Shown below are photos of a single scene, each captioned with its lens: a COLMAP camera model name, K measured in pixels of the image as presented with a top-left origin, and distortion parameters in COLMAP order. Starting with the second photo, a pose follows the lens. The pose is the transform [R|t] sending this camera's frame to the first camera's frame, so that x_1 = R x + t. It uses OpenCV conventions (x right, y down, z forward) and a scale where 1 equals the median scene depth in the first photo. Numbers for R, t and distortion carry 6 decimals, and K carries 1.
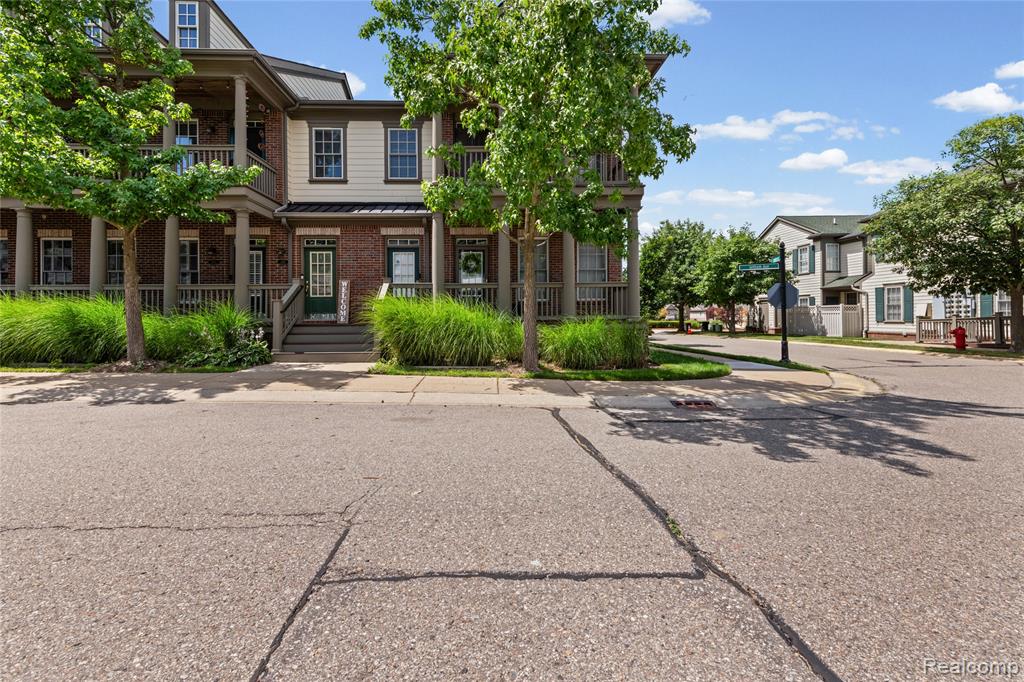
lens RADIAL K [[420.7, 0, 506.3], [0, 420.7, 309.6], [0, 0, 1]] dist [0.008106, 0.000135]
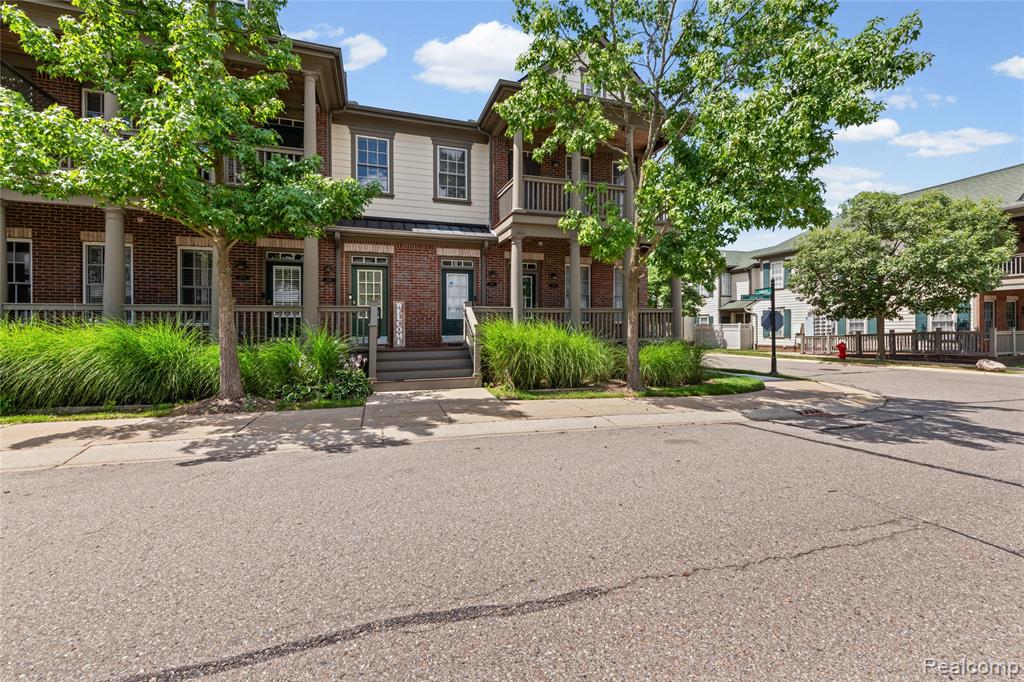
lens RADIAL K [[416.7, 0, 513.4], [0, 416.7, 323.4], [0, 0, 1]] dist [0.005314, -0.000010]
pose [[0.957173, 0.003615, 0.289493, -0.403941], [-0.004442, 0.999988, 0.002200, -0.022712], [-0.289482, -0.003392, 0.957178, 0.026840]]
